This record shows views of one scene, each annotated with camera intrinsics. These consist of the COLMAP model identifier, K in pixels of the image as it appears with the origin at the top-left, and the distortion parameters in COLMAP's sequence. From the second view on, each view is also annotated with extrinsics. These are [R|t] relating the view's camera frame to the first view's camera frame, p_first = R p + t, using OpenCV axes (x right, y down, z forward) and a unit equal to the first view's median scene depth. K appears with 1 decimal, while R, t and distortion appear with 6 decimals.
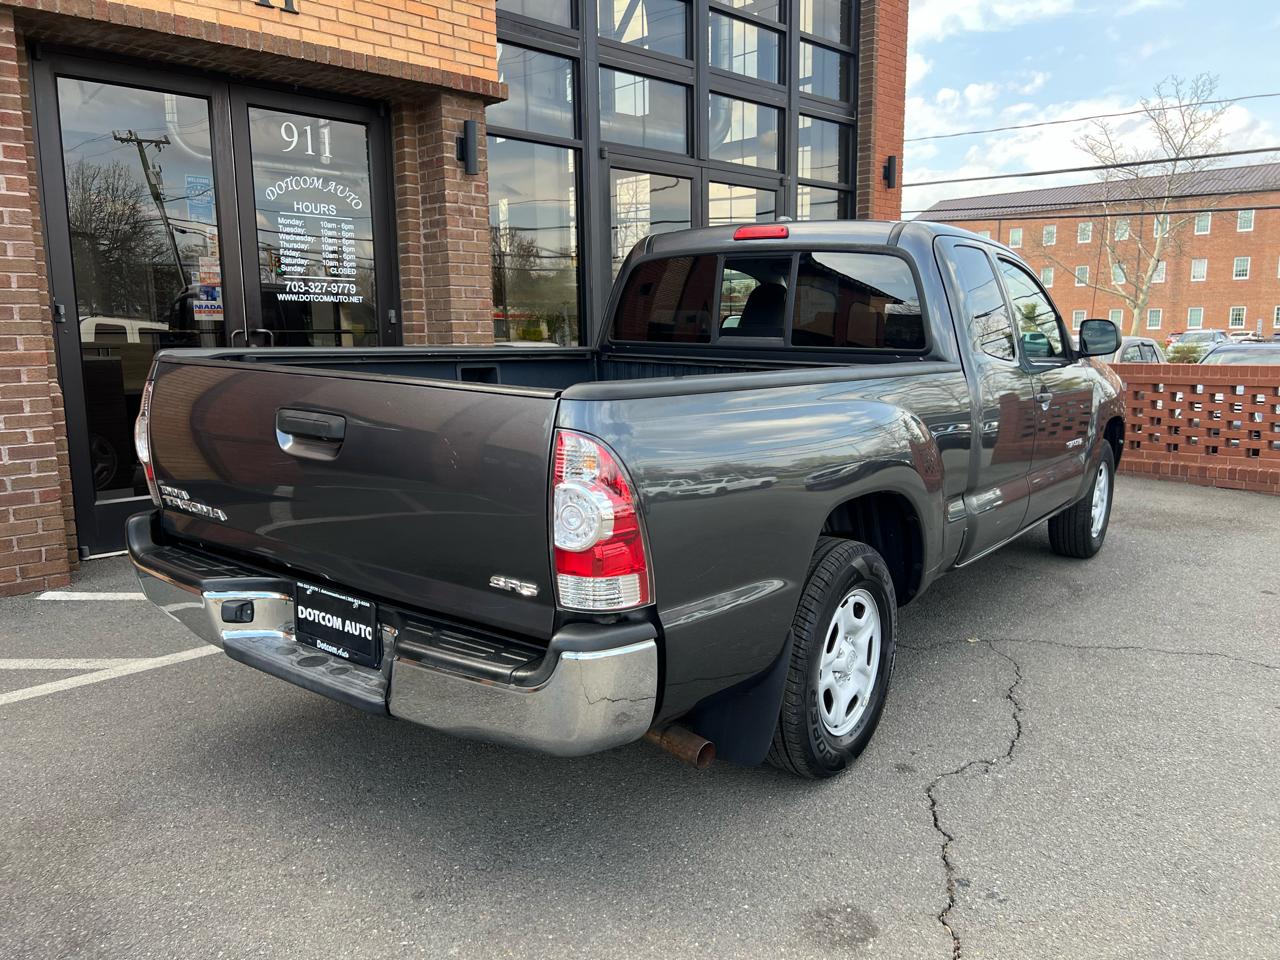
lens RADIAL K [[966.1, 0, 641.7], [0, 966.1, 484.4], [0, 0, 1]] dist [0.049031, -0.052880]
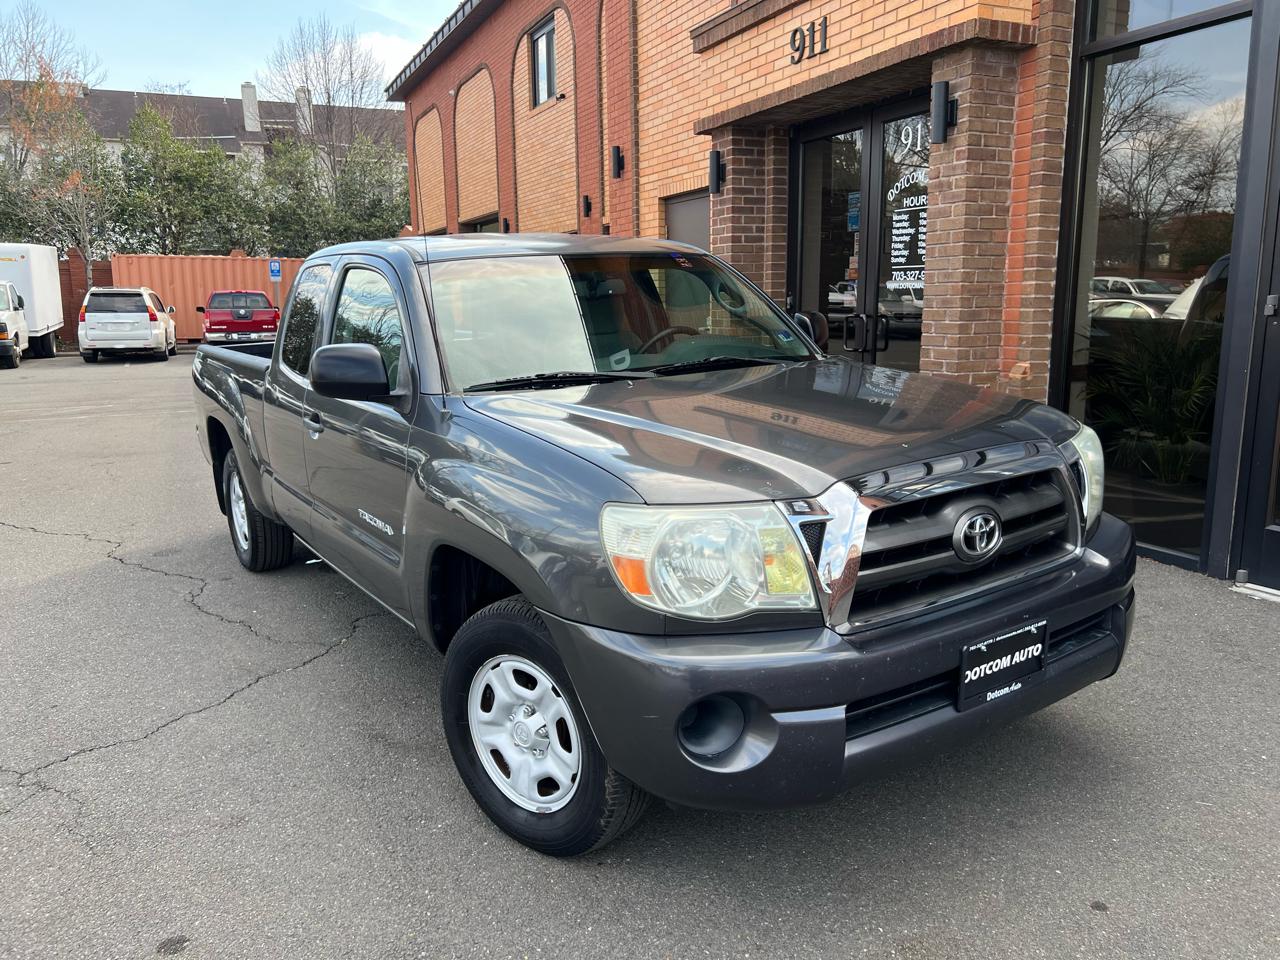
lens RADIAL K [[966.1, 0, 644.4], [0, 966.1, 484.7], [0, 0, 1]] dist [0.049031, -0.052880]
pose [[-0.342098, 0.192137, -0.919811, 0.822486], [-0.131799, 0.959384, 0.249422, -0.215188], [0.930375, 0.206557, -0.302880, 1.127556]]
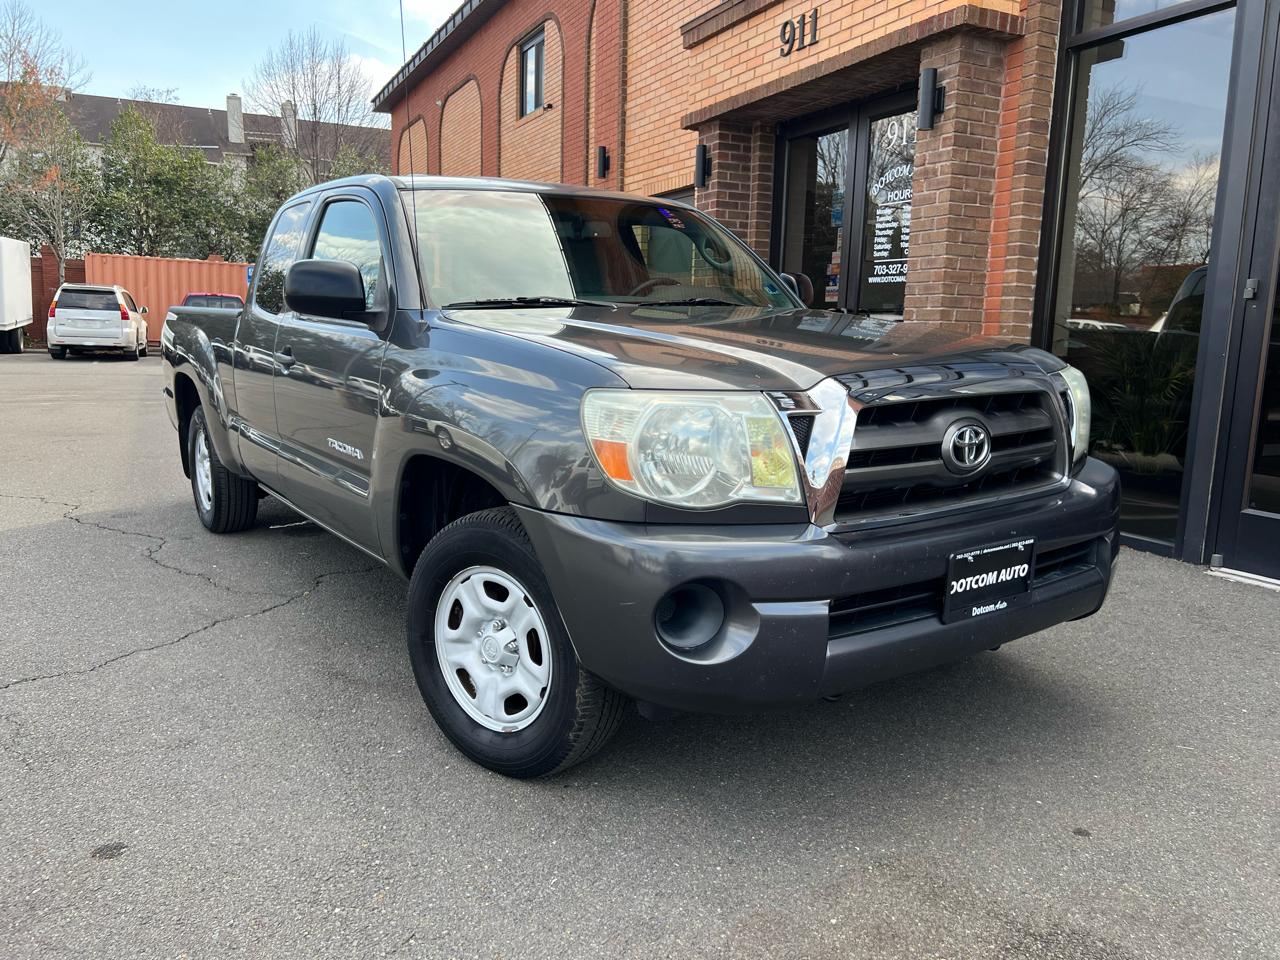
lens RADIAL K [[966.1, 0, 643.8], [0, 966.1, 484.2], [0, 0, 1]] dist [0.049031, -0.052880]
pose [[-0.321568, 0.150258, -0.934889, 0.821097], [-0.172744, 0.961451, 0.213945, -0.159710], [0.930996, 0.230294, -0.283215, 1.131486]]
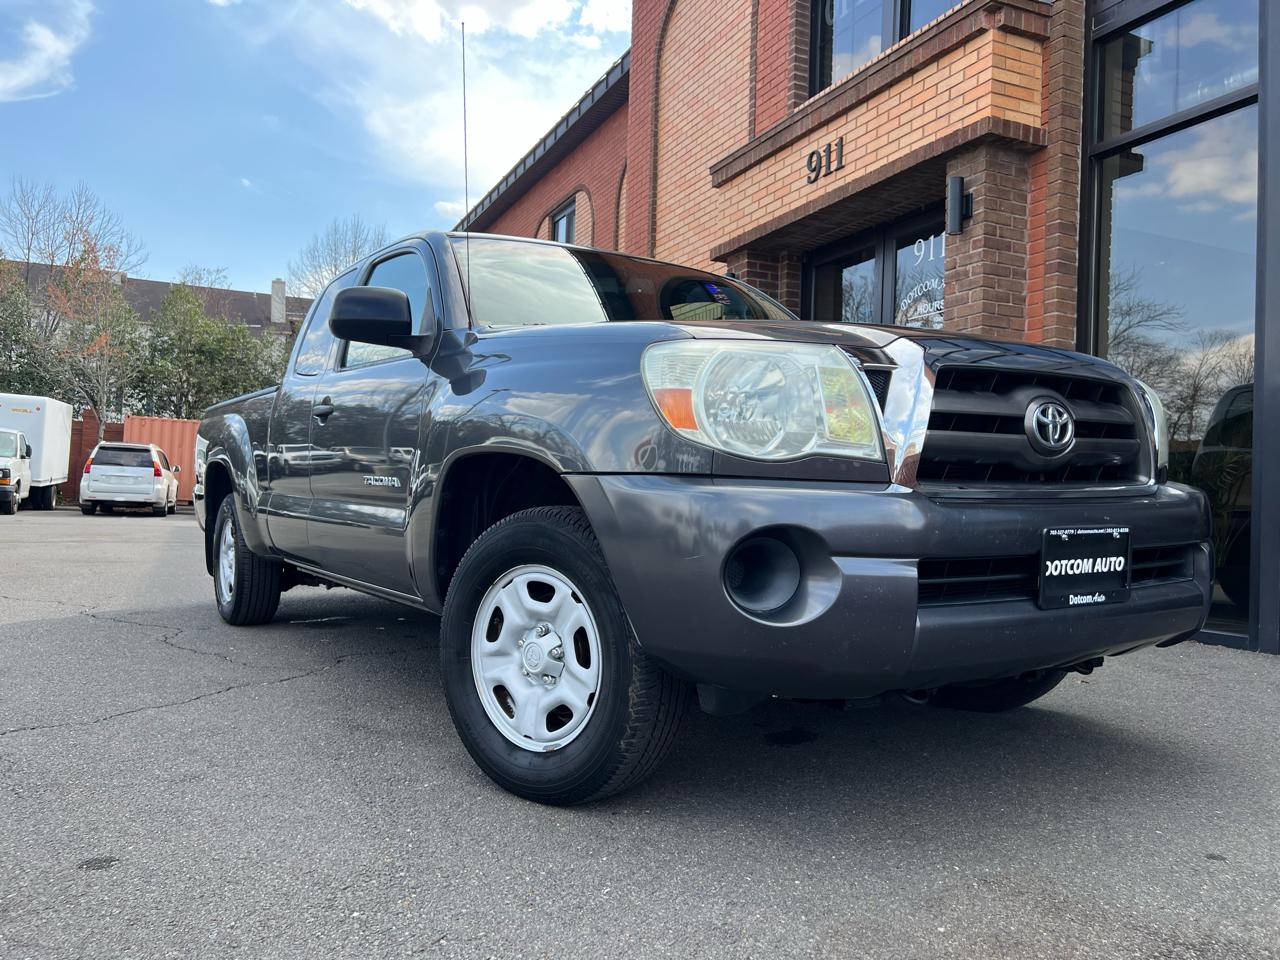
lens RADIAL K [[966.1, 0, 643.9], [0, 966.1, 485.2], [0, 0, 1]] dist [0.049031, -0.052880]
pose [[-0.339106, -0.019437, -0.940547, 0.807039], [-0.176323, 0.983382, 0.043249, -0.078790], [0.924077, 0.180506, -0.336898, 1.124370]]
